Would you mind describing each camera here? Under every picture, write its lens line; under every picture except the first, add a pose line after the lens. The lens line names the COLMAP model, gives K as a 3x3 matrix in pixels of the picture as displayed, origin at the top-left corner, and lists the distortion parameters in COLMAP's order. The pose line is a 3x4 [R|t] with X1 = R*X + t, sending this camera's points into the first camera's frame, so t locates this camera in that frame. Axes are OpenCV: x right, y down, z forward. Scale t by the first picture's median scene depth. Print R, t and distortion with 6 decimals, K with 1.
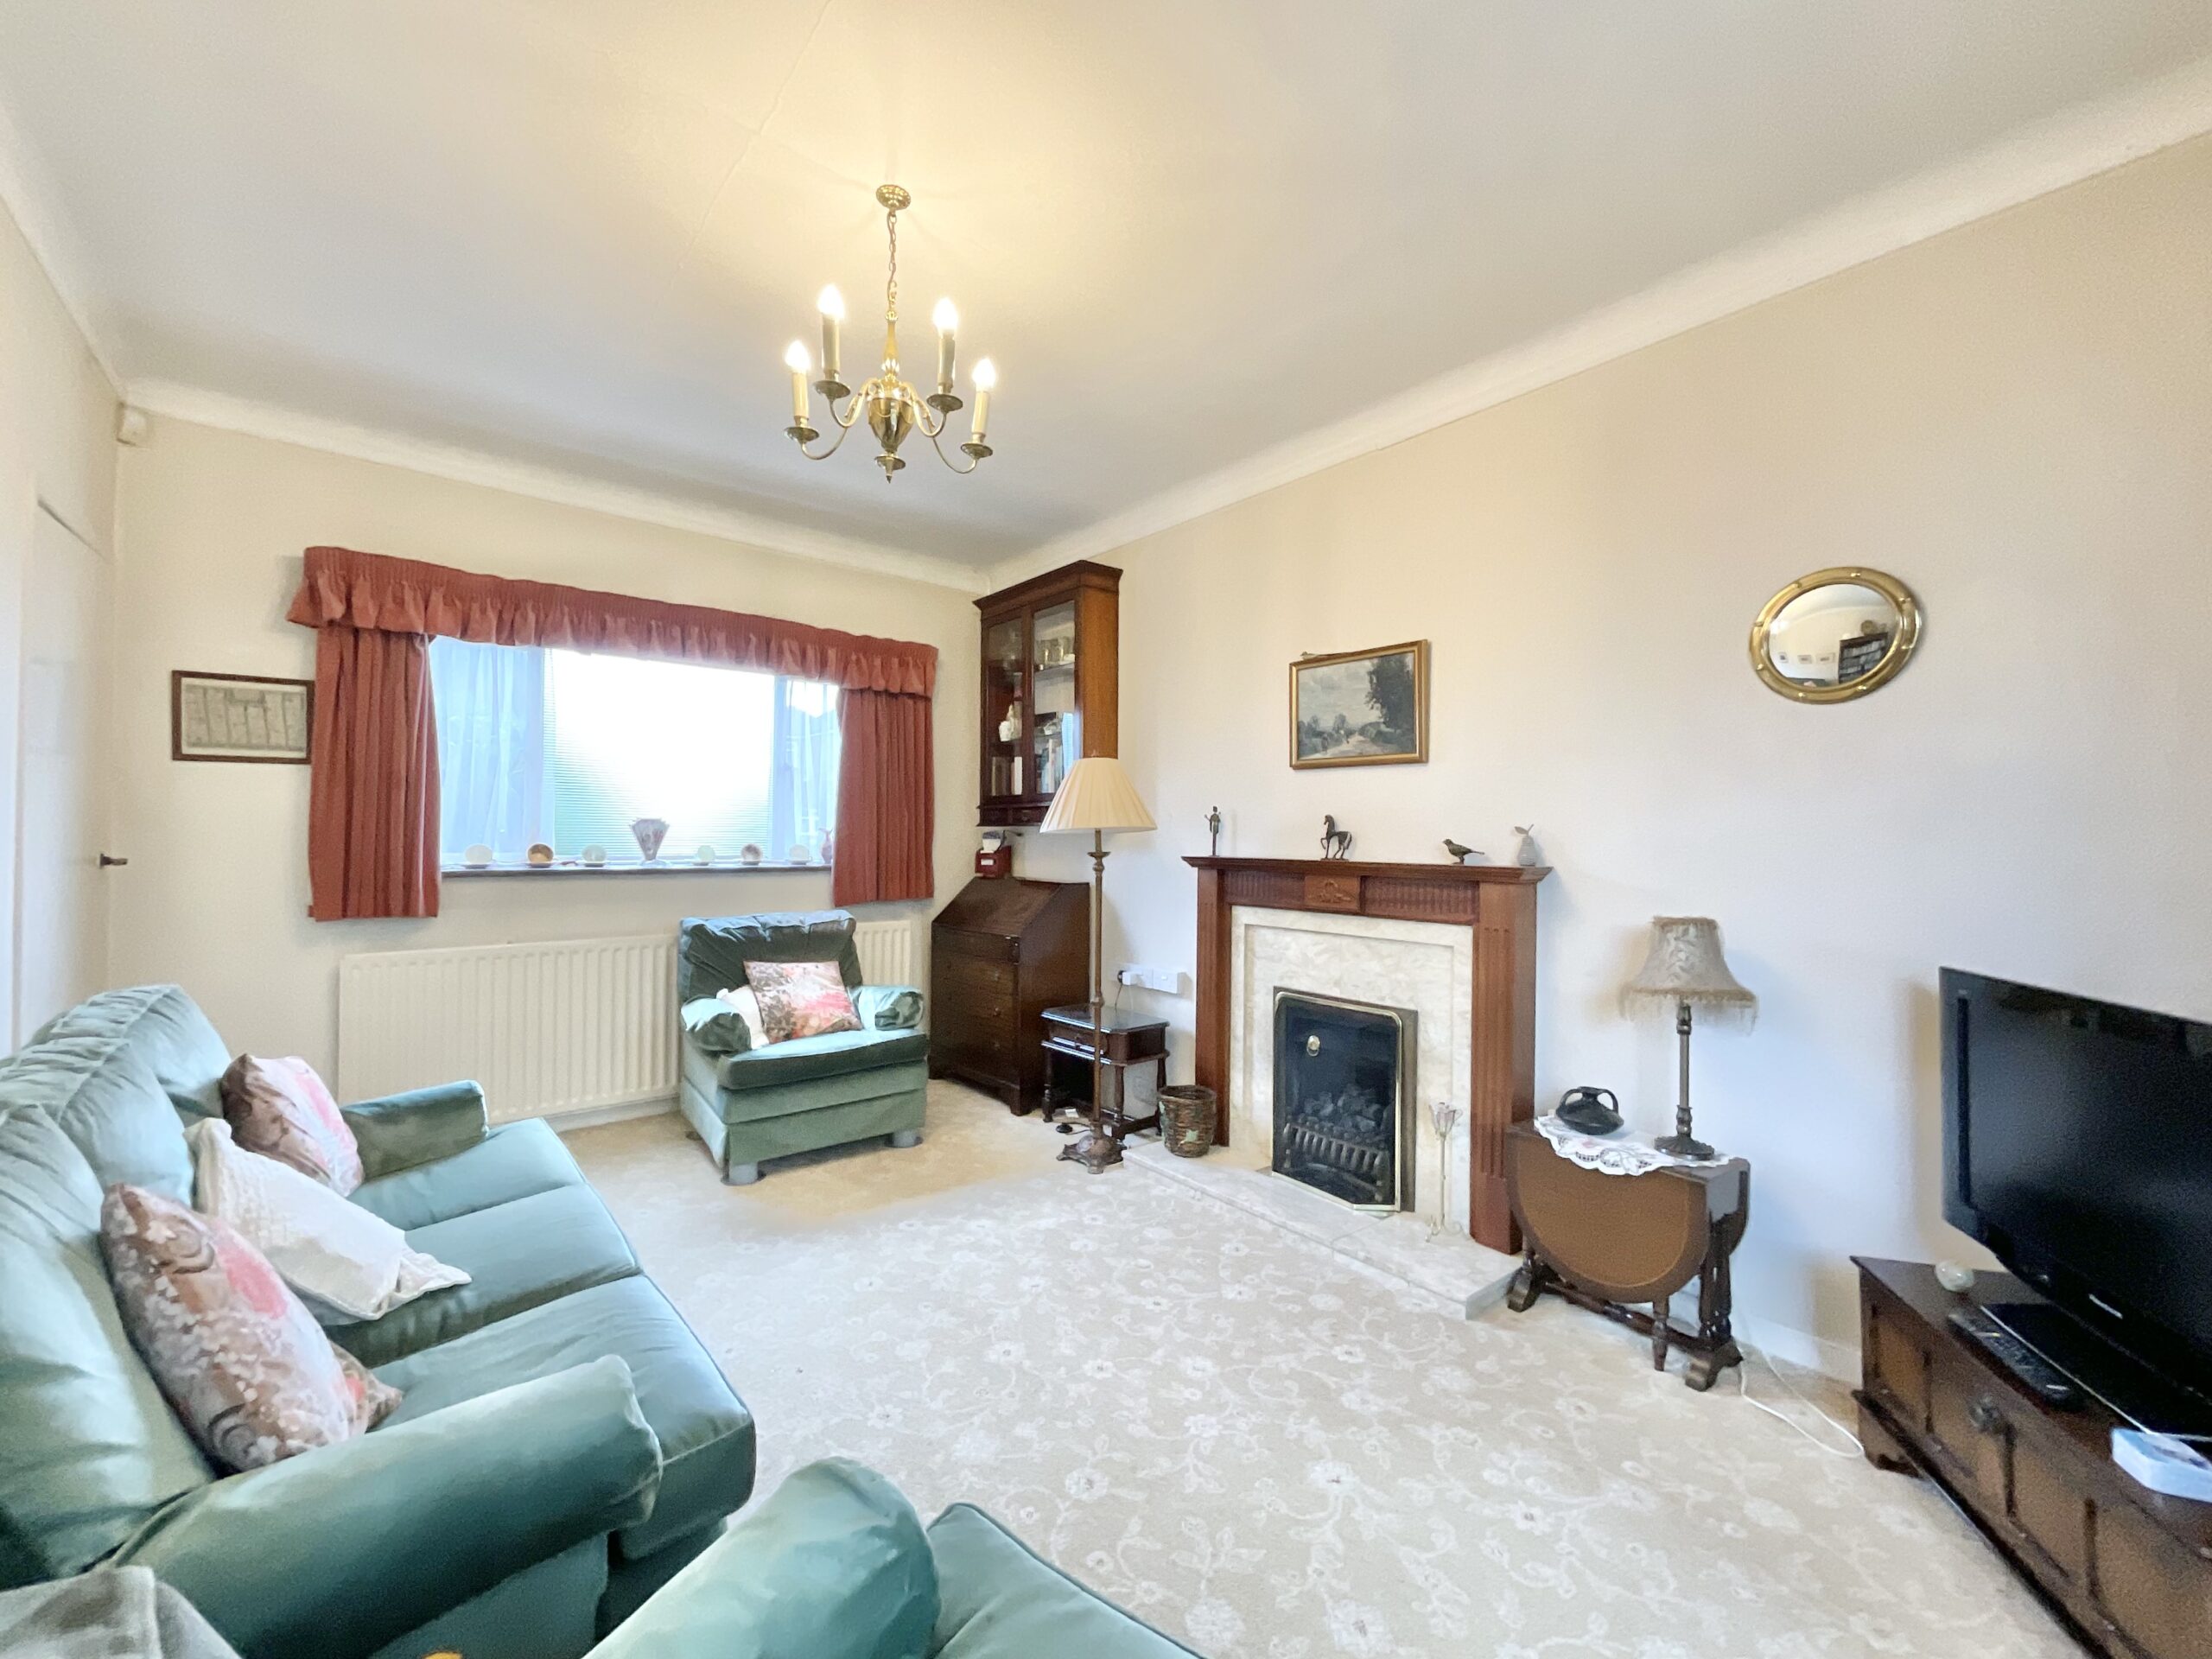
lens RADIAL K [[894.2, 0, 1102.0], [0, 894.2, 820.8], [0, 0, 1]] dist [-0.004368, 0.000497]
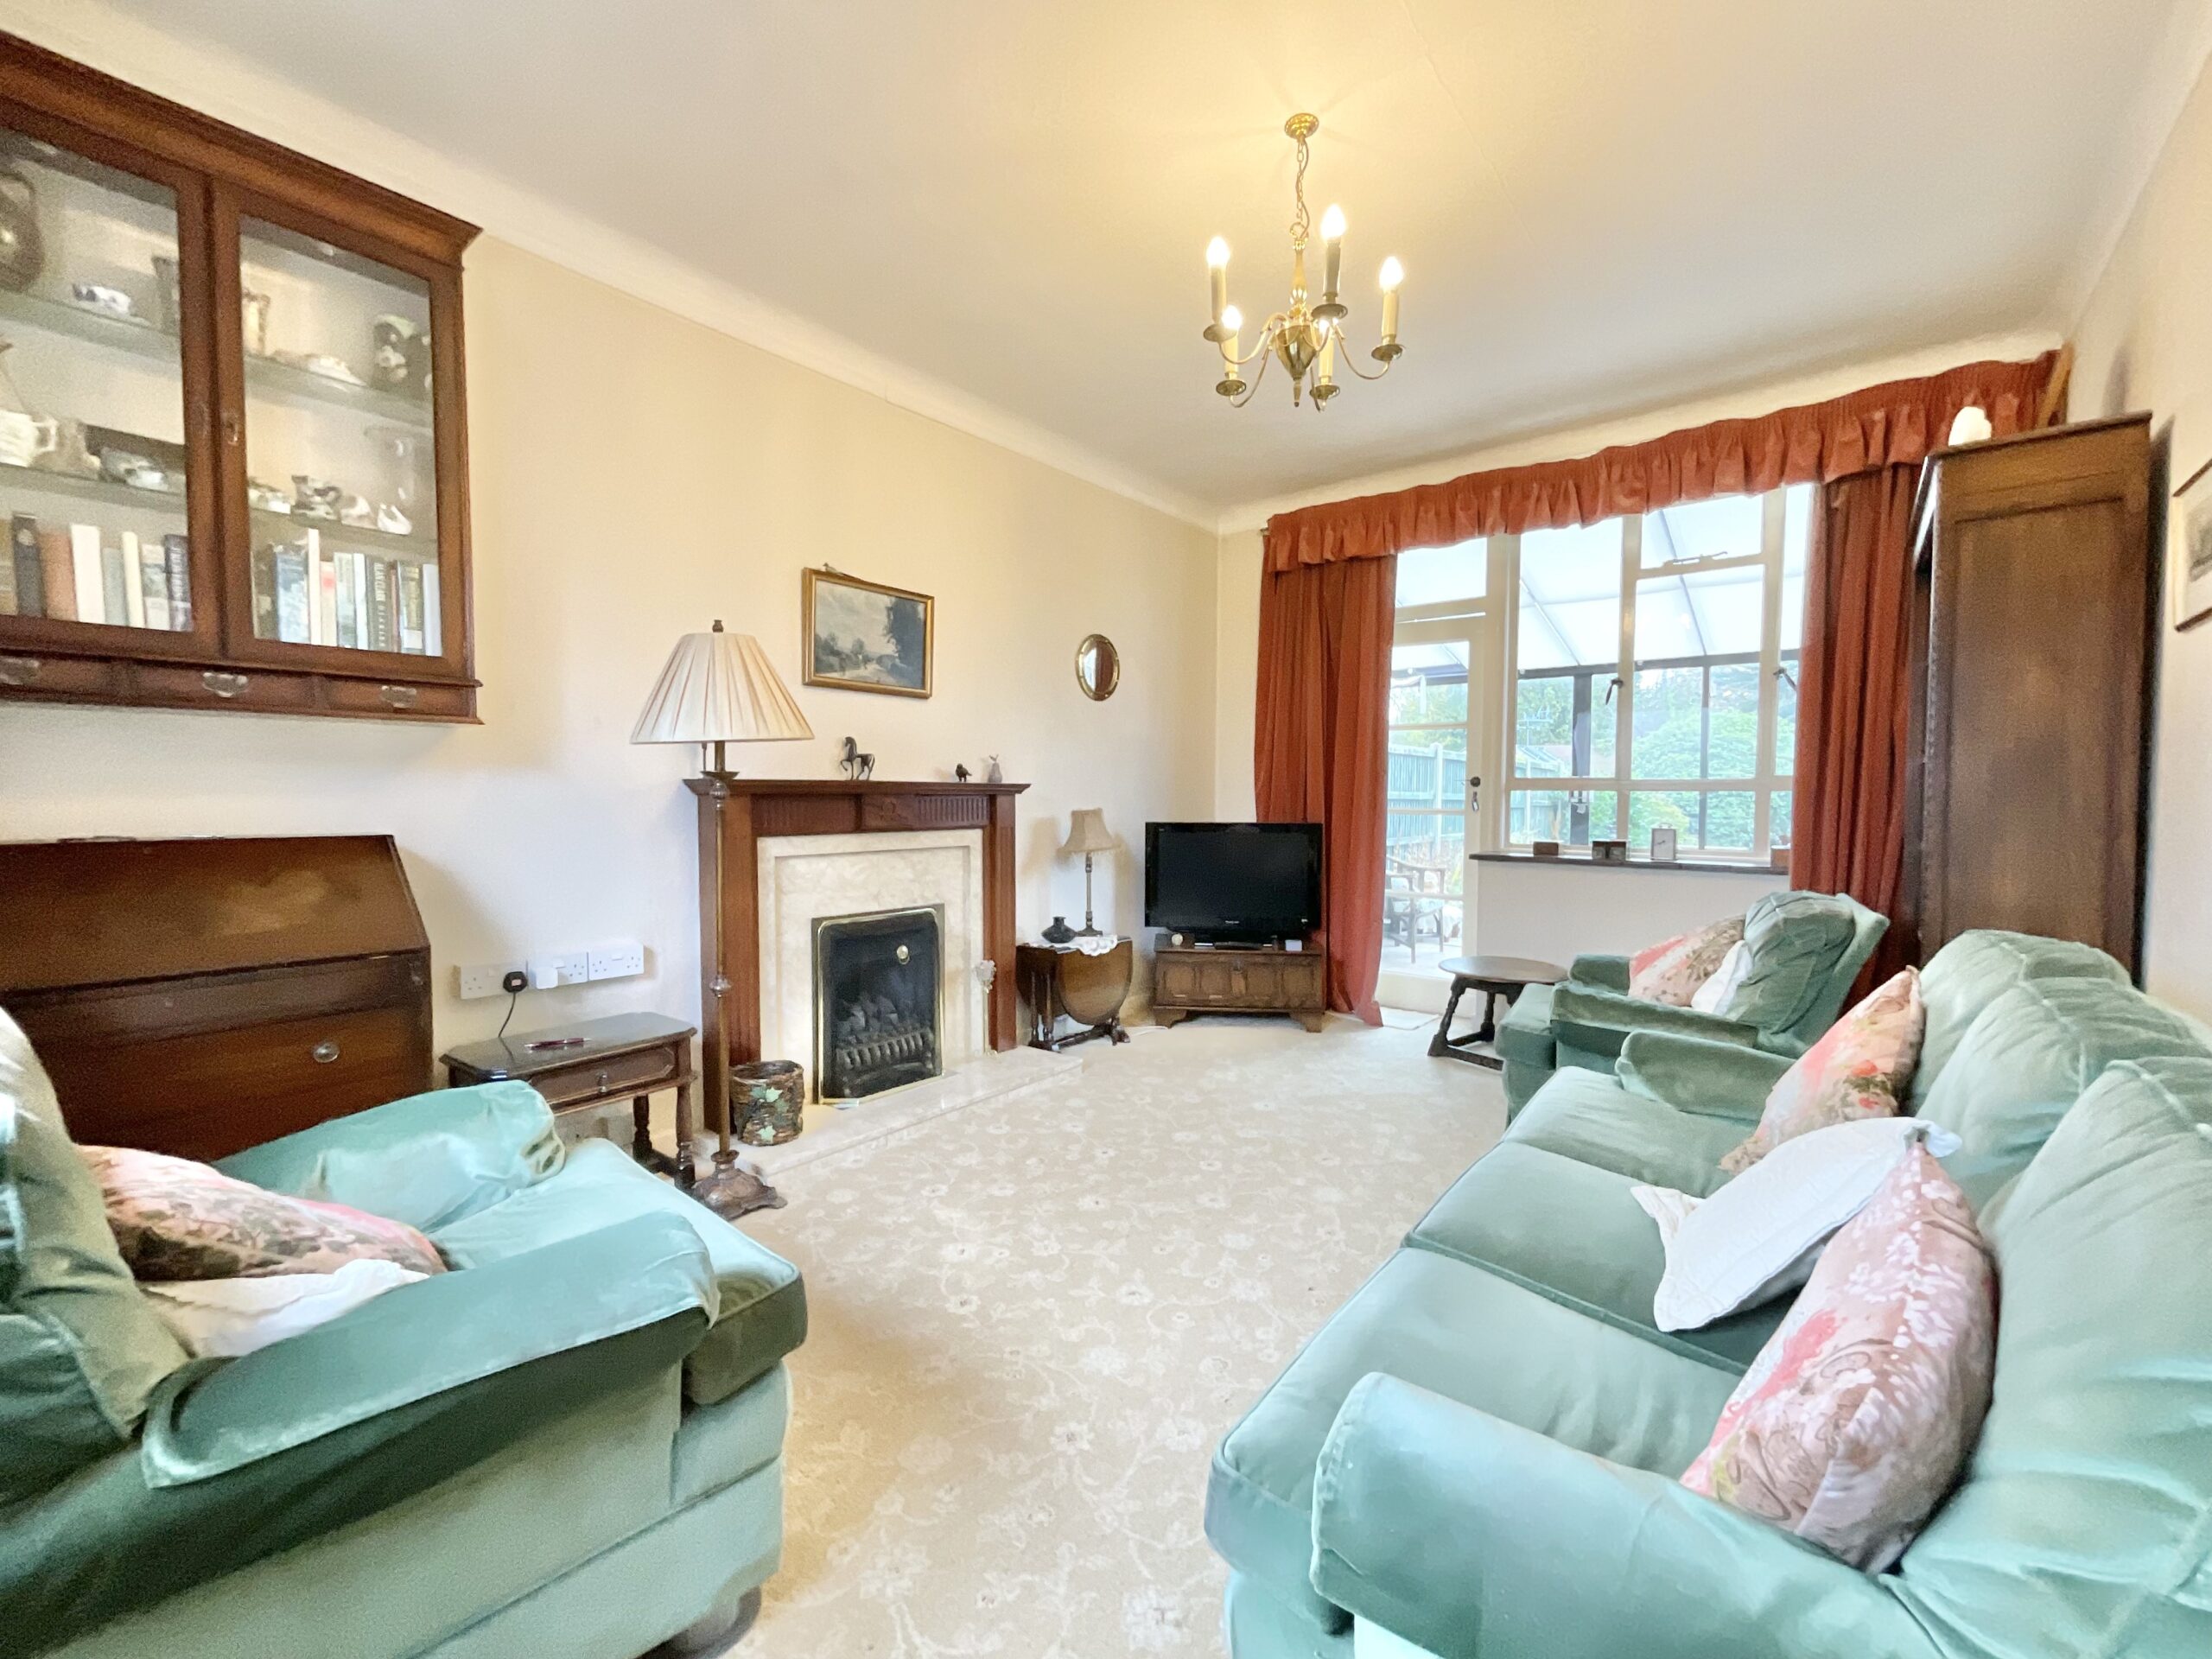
lens RADIAL K [[894.2, 0, 1100.2], [0, 894.2, 825.2], [0, 0, 1]] dist [-0.004368, 0.000497]
pose [[-0.189349, -0.049533, 0.980660, -0.823270], [-0.026785, 0.998616, 0.045268, 0.041194], [-0.981544, -0.017695, -0.190414, 0.946360]]
